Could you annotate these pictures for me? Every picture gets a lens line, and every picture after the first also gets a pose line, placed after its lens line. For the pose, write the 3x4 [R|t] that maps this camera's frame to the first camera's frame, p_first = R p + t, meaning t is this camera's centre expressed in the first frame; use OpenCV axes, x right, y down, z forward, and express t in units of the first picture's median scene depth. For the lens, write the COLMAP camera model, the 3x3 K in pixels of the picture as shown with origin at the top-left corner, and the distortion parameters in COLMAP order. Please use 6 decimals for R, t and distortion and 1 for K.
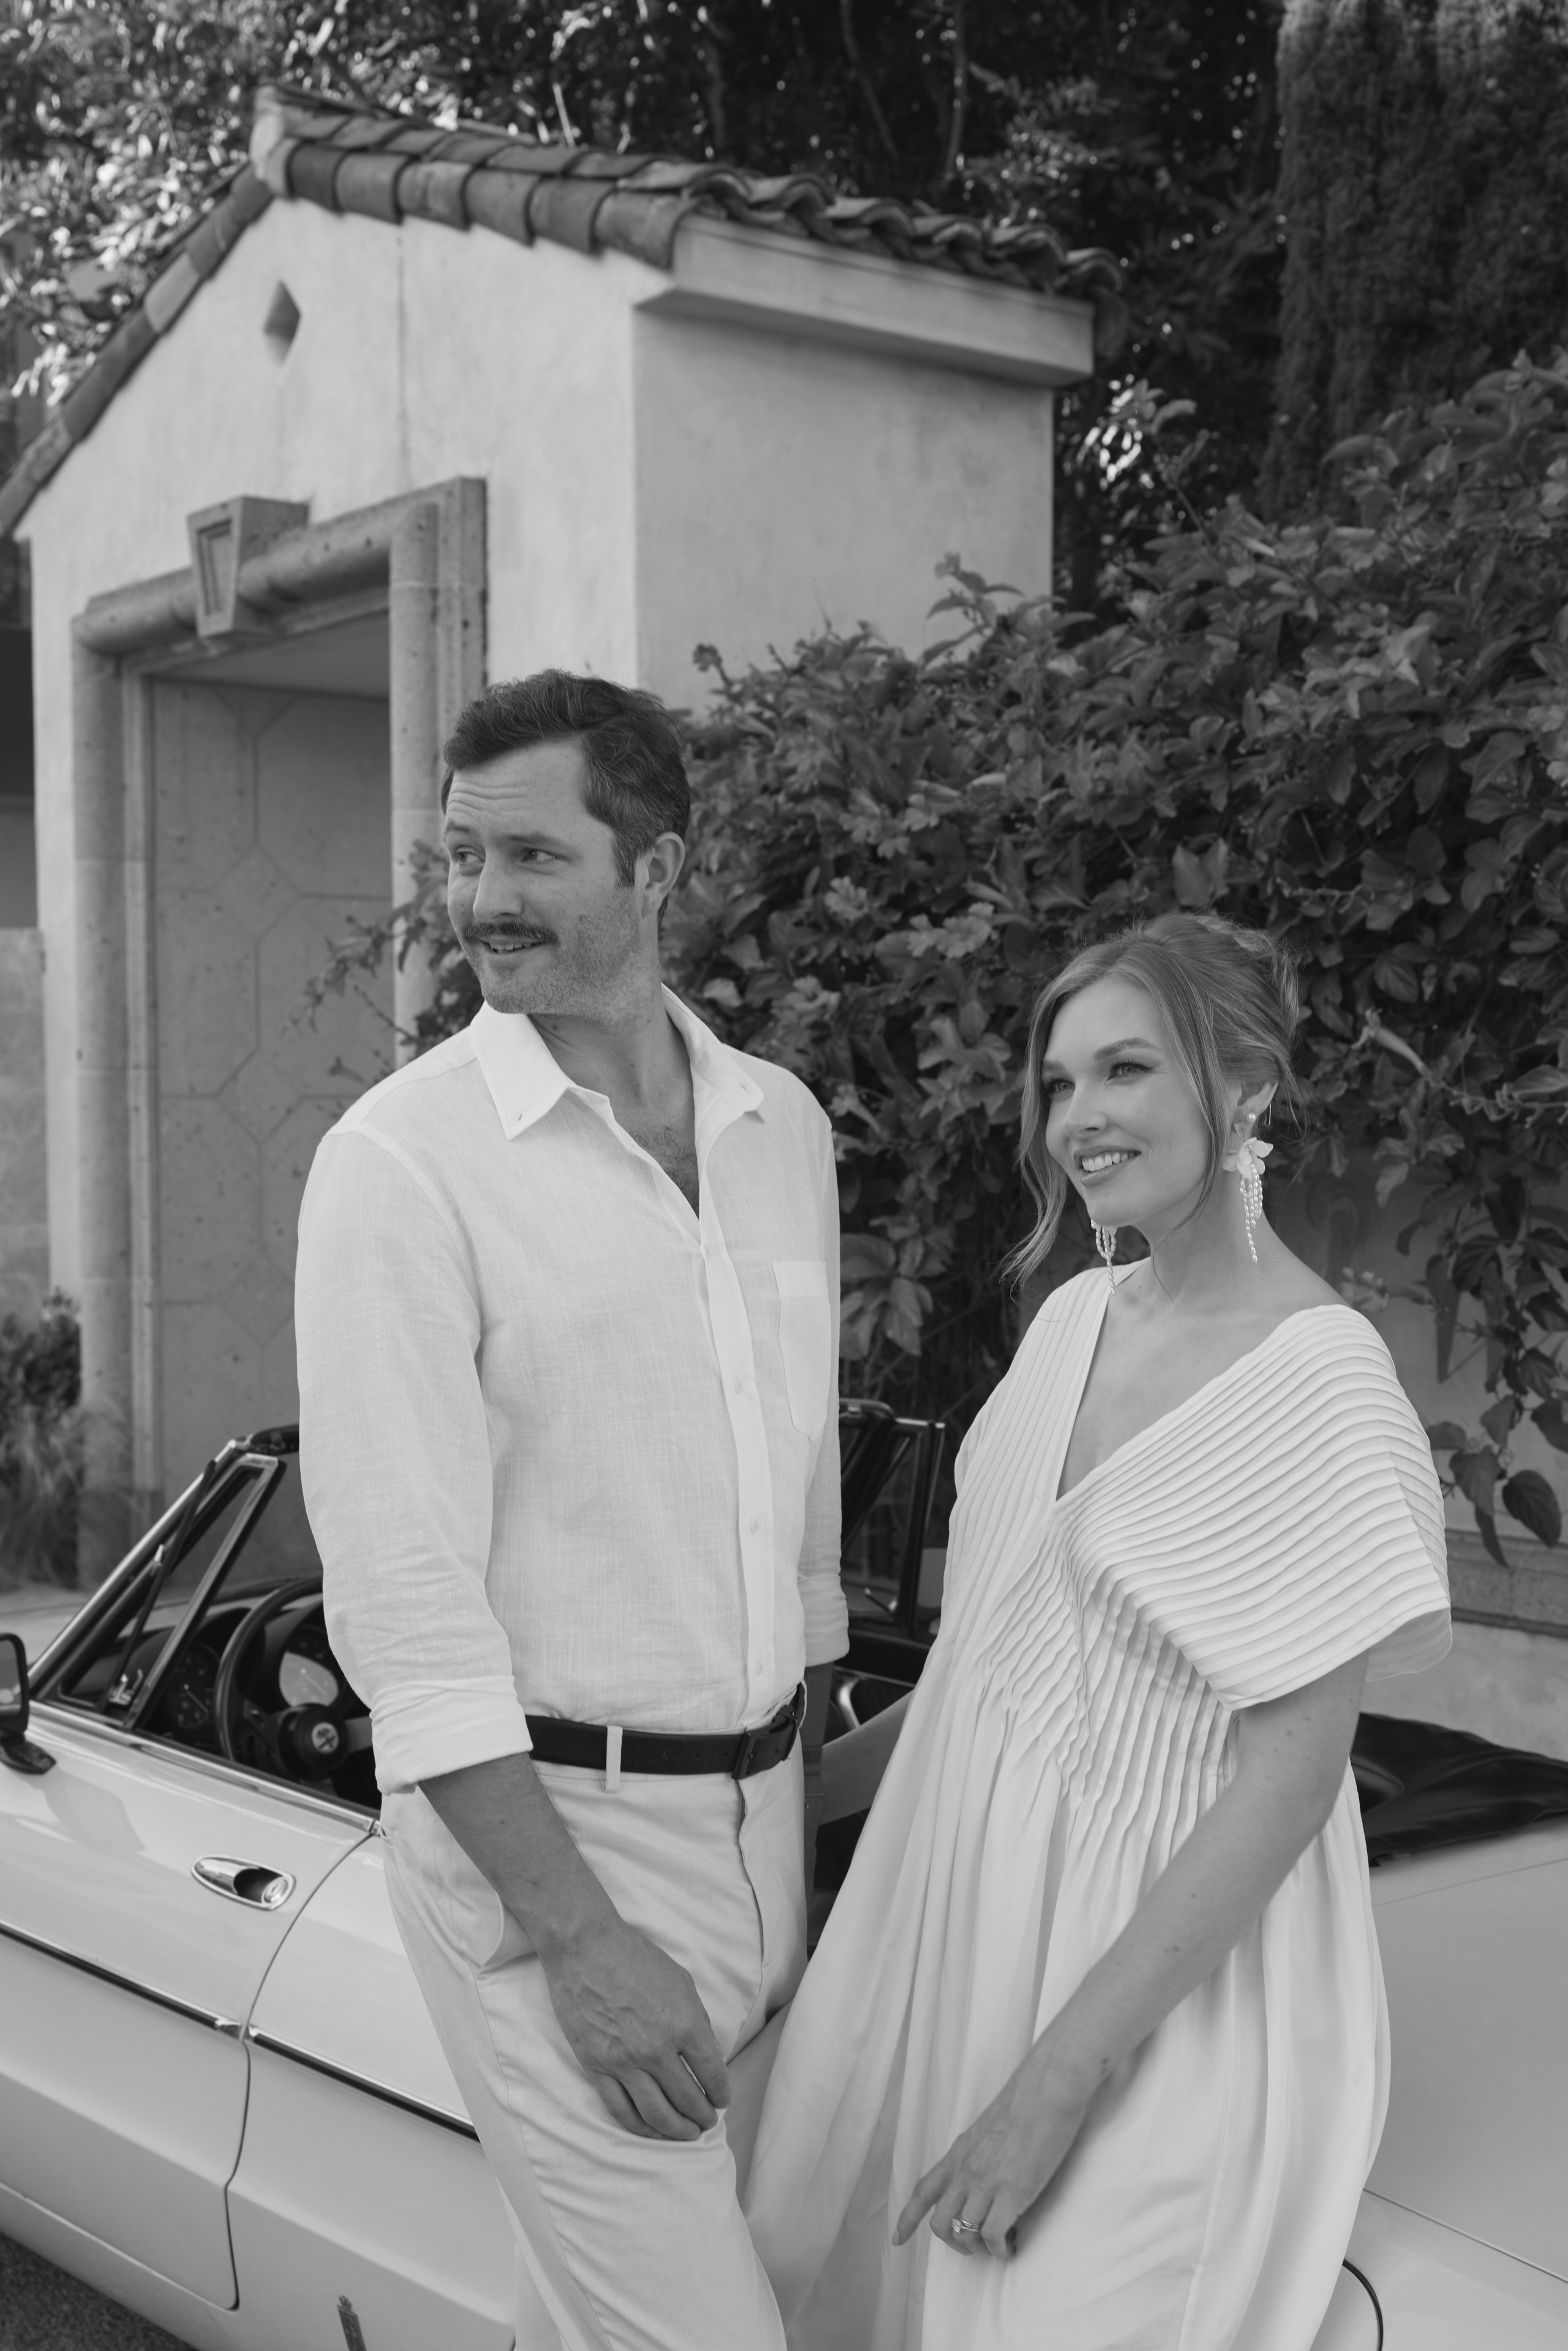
lens RADIAL K [[2805.5, 0, 784.4], [0, 2805.5, 1151.9], [0, 0, 1]] dist [0.036760, 0.000000]
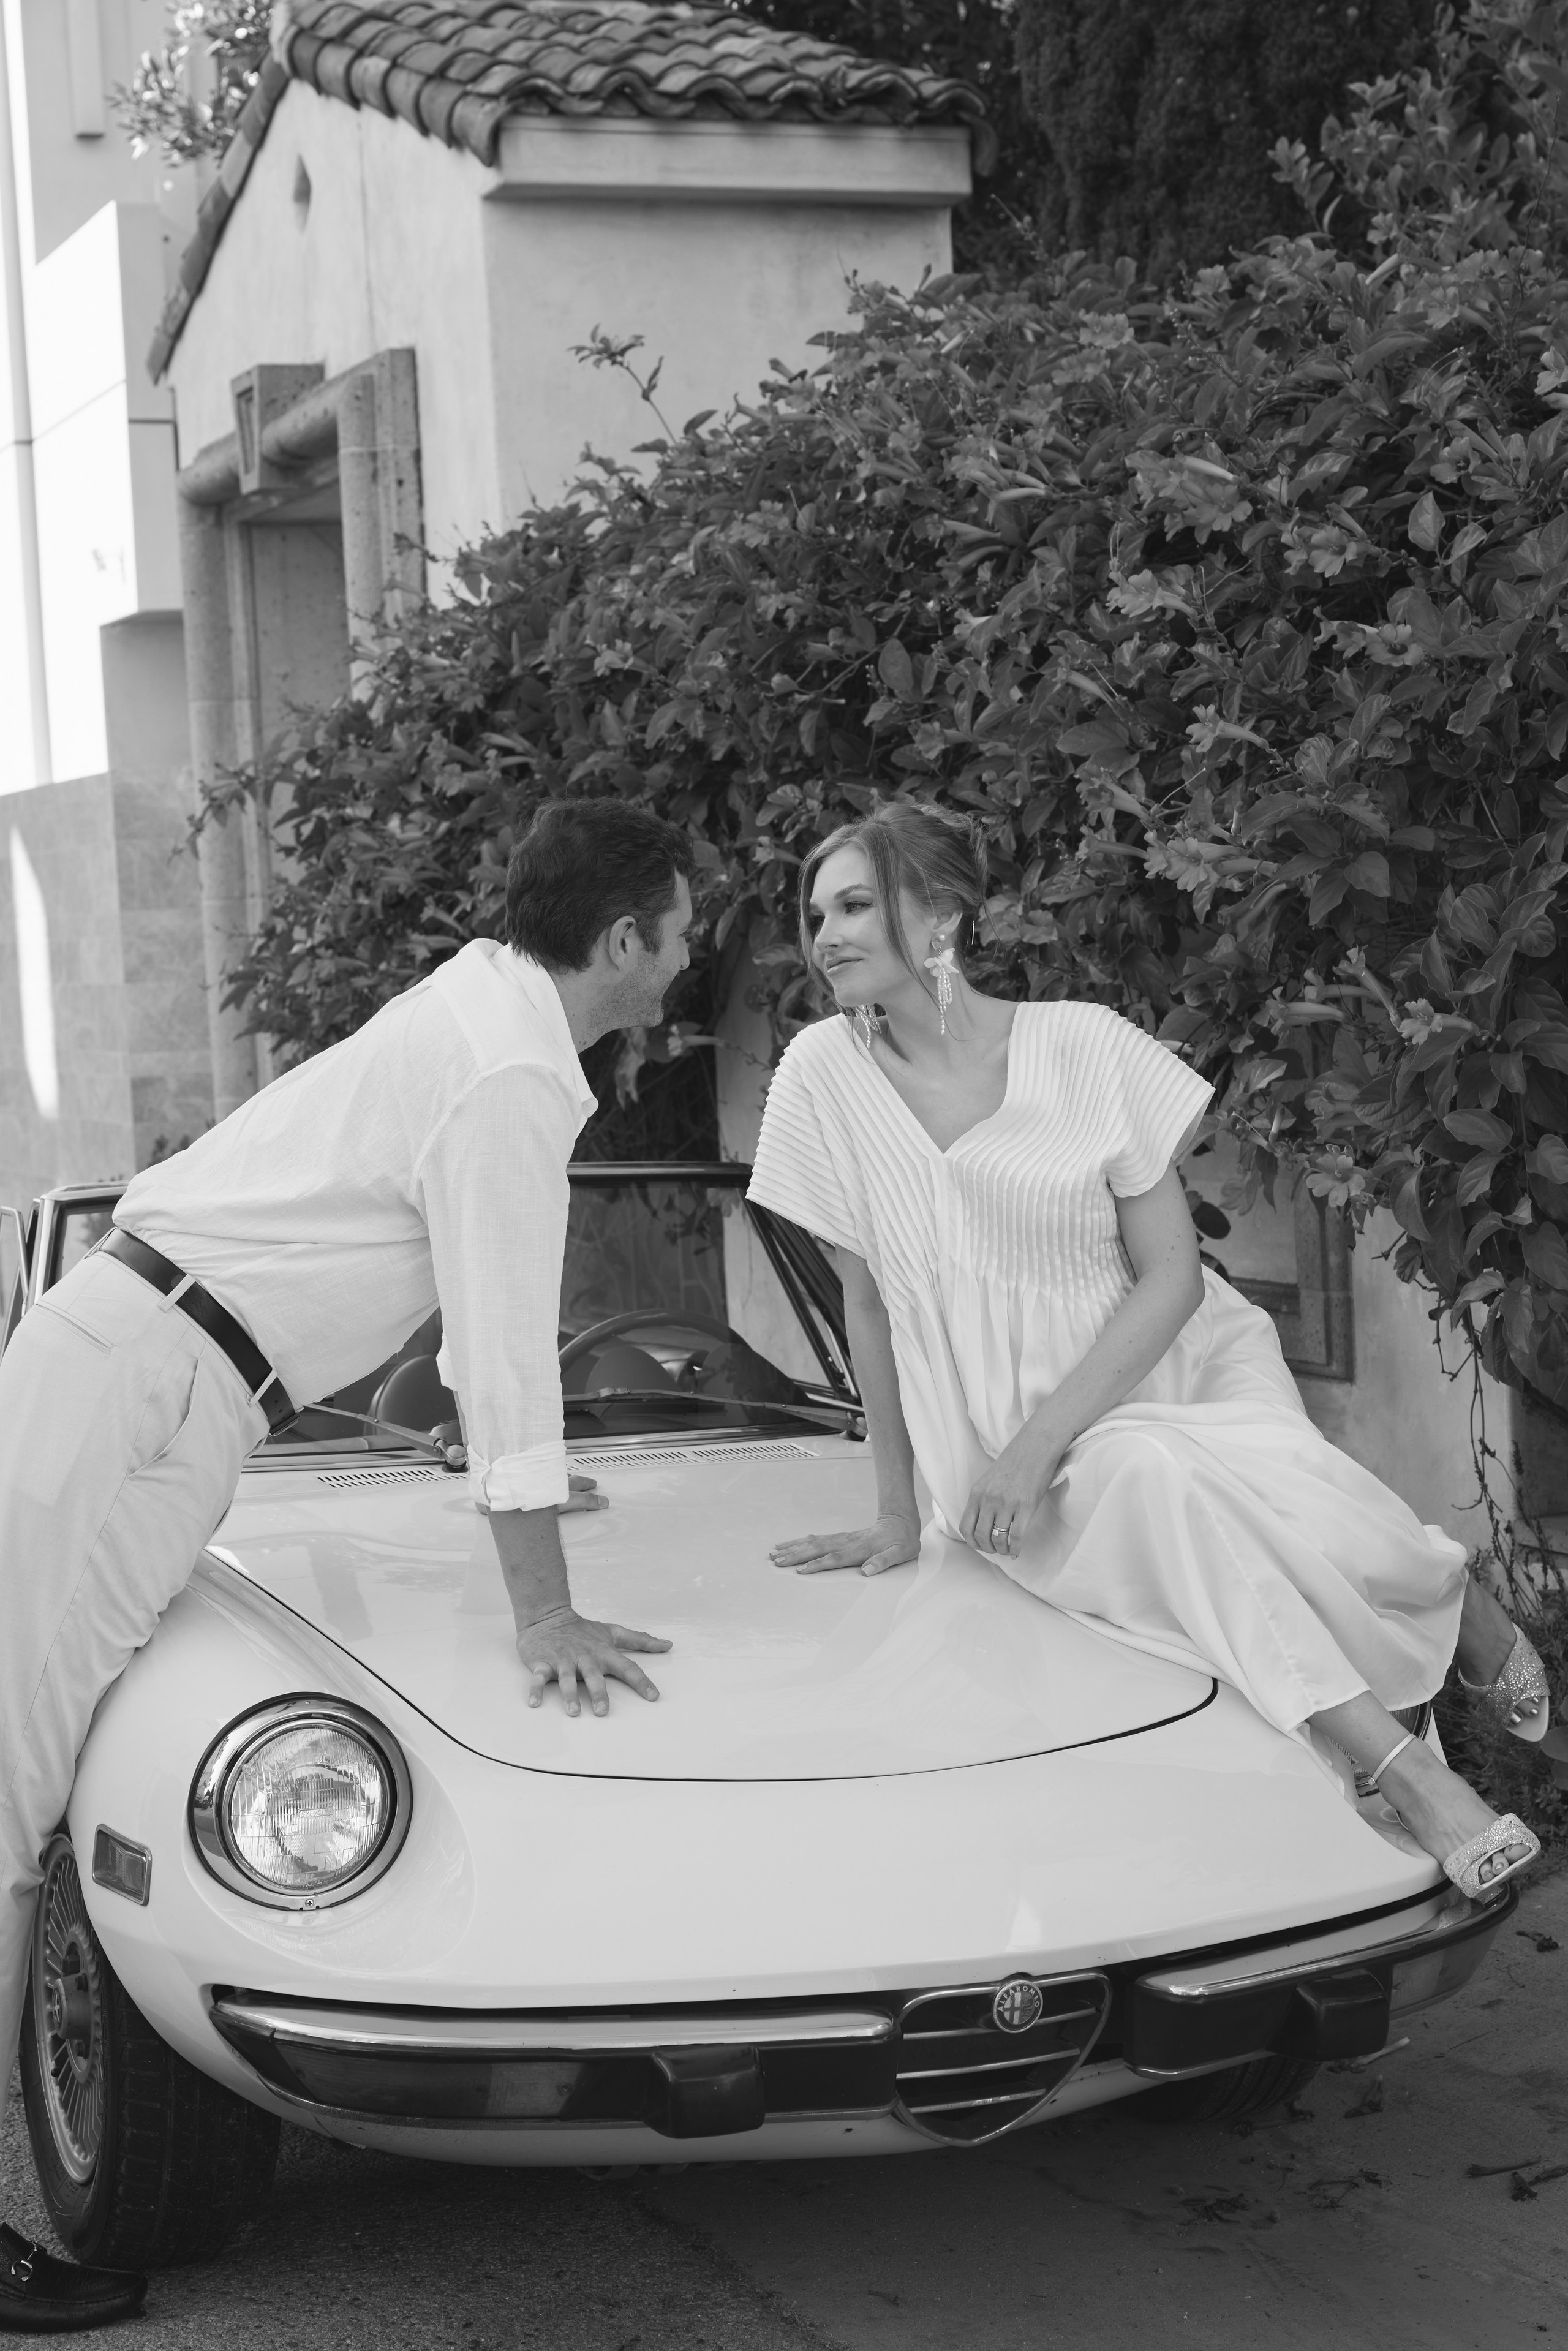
lens RADIAL K [[3966.7, 0, 758.4], [0, 3966.7, 1231.4], [0, 0, 1]] dist [-0.006670, 0.000000]
pose [[0.955251, -0.012041, -0.295553, 0.546637], [0.030416, 0.997873, 0.057653, 0.021986], [0.294230, -0.064063, 0.953585, -0.523933]]
